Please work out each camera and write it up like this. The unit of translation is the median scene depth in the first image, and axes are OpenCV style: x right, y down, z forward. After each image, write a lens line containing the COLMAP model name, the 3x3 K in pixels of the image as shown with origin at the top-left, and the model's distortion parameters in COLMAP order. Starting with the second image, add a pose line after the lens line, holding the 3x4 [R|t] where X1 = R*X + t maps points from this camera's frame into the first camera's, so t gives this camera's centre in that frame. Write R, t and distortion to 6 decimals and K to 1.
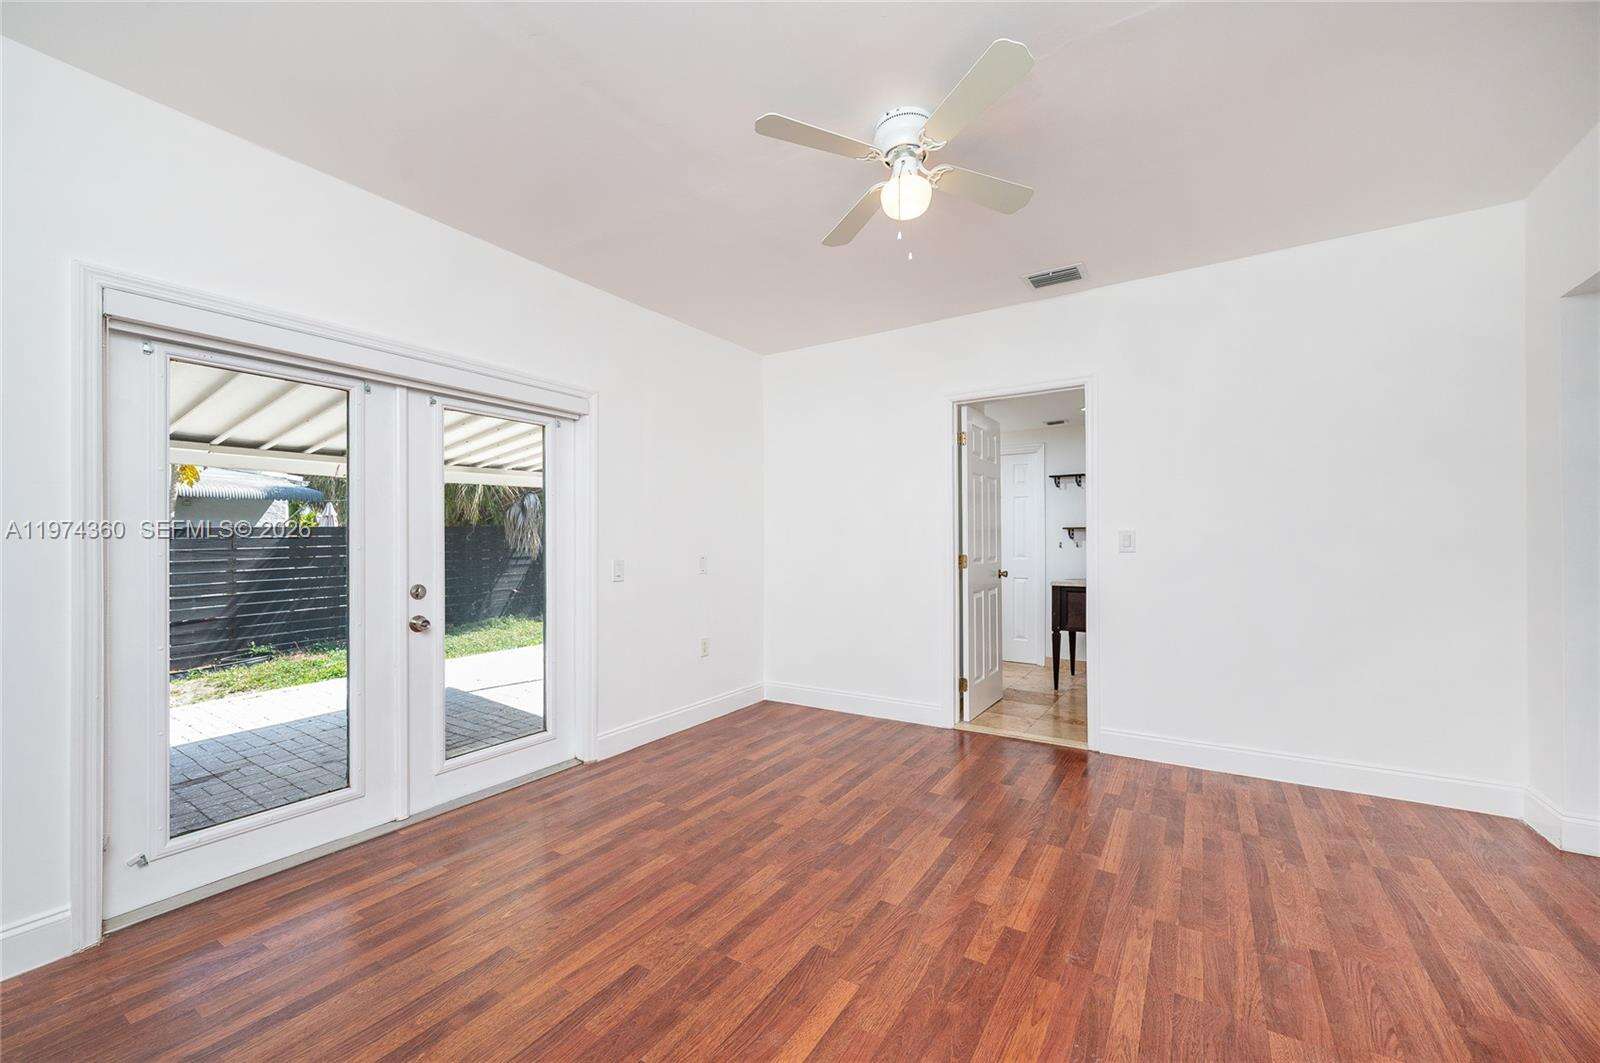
lens RADIAL K [[645.4, 0, 800.0], [0, 645.4, 531.5], [0, 0, 1]] dist [0.002124, 0.000410]
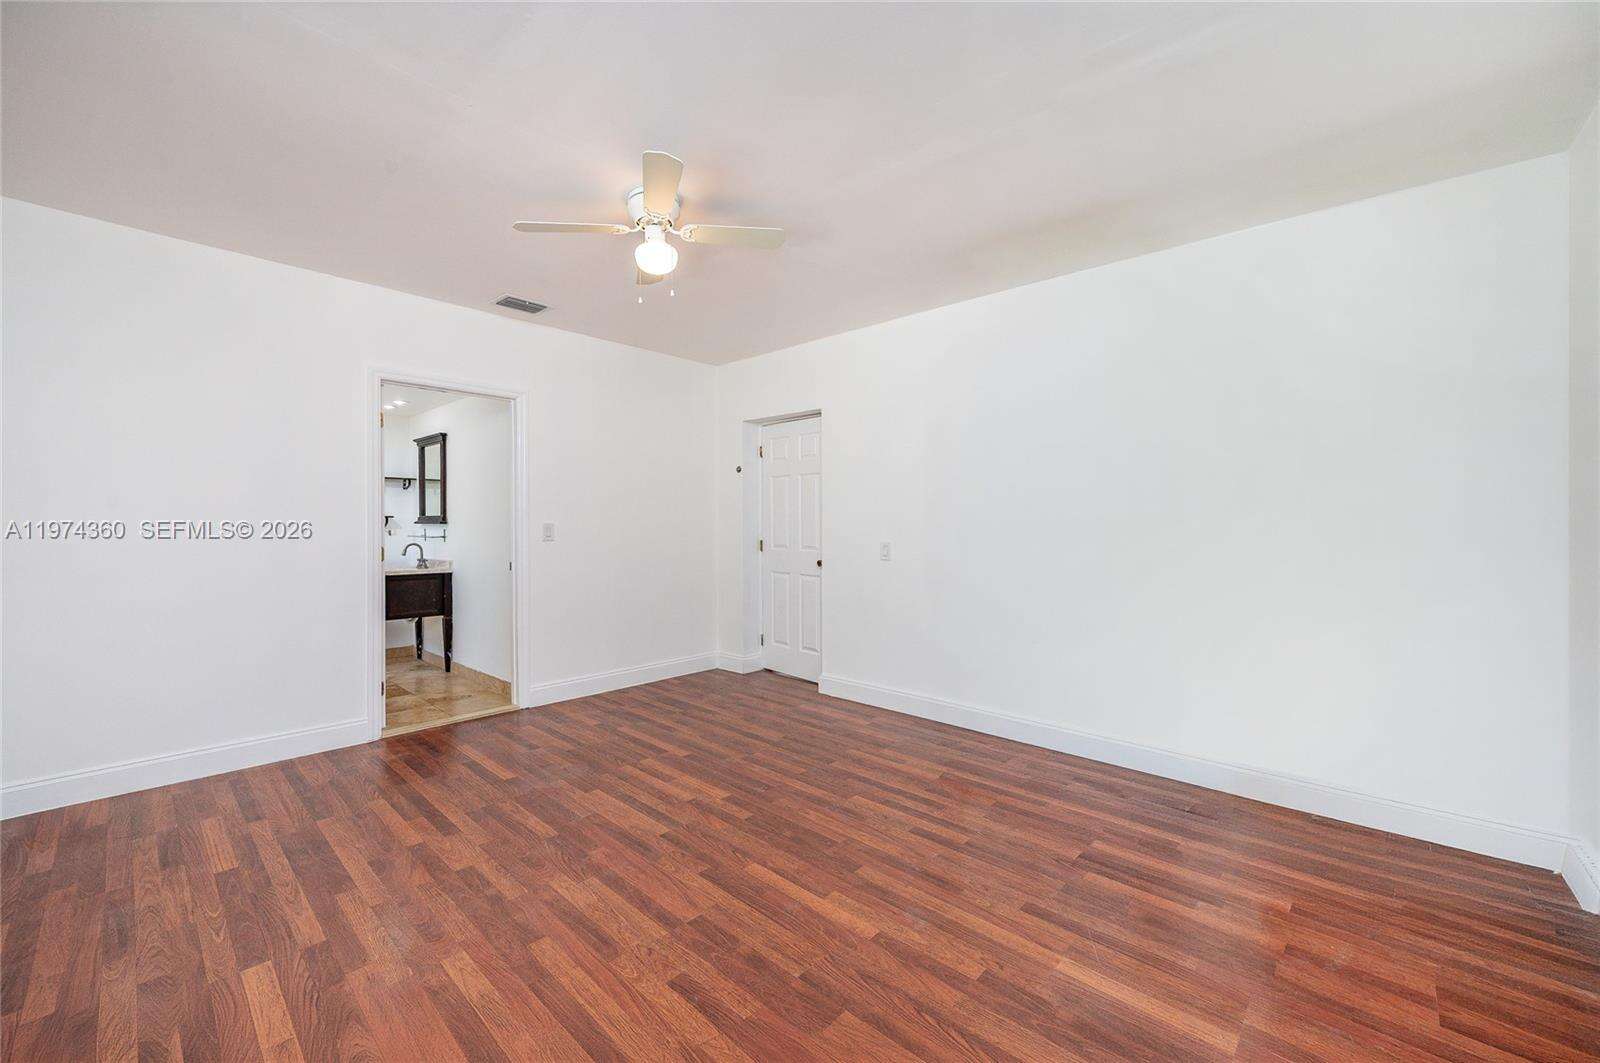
lens RADIAL K [[613.5, 0, 773.5], [0, 613.5, 527.6], [0, 0, 1]] dist [-0.000847, -0.000015]
pose [[0.203670, 0.003446, 0.979034, -0.723680], [-0.018963, 0.999820, 0.000426, 0.002784], [-0.978856, -0.018653, 0.203698, 0.448021]]
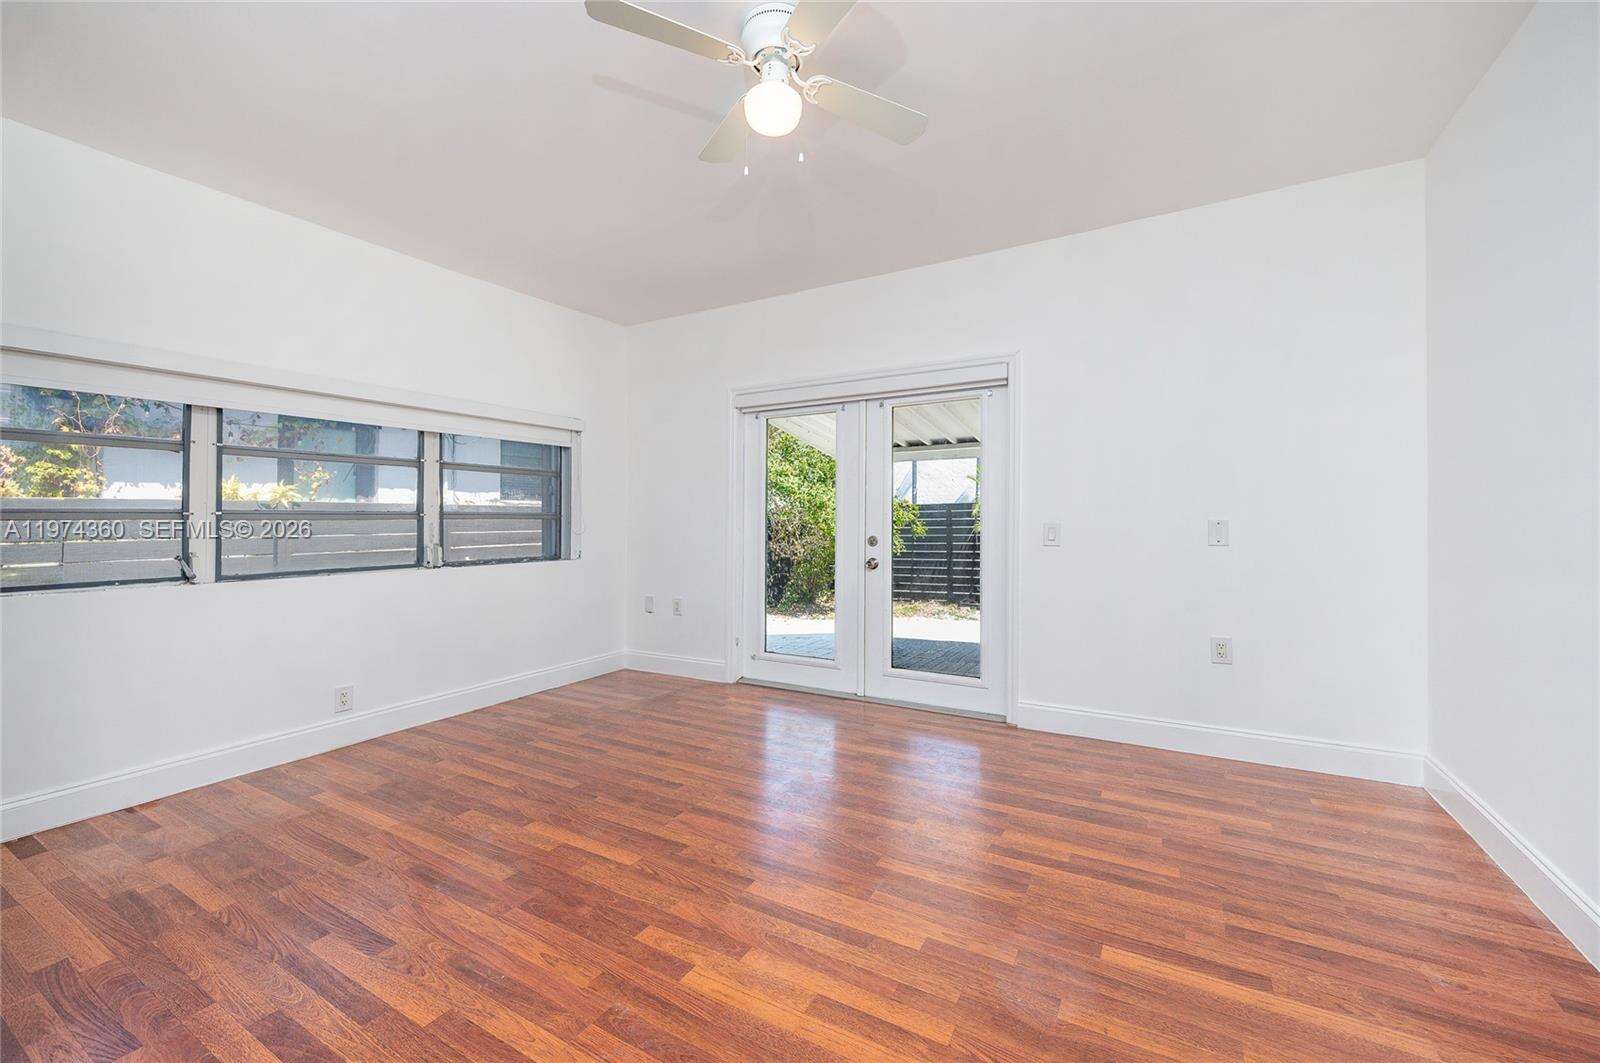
lens RADIAL K [[641.3, 0, 798.5], [0, 641.3, 517.3], [0, 0, 1]] dist [0.000553, 0.000135]
pose [[0.037120, 0.006127, -0.999292, 0.822462], [0.023059, 0.999710, 0.006987, 0.028130], [0.999045, -0.023302, 0.036967, 0.808096]]
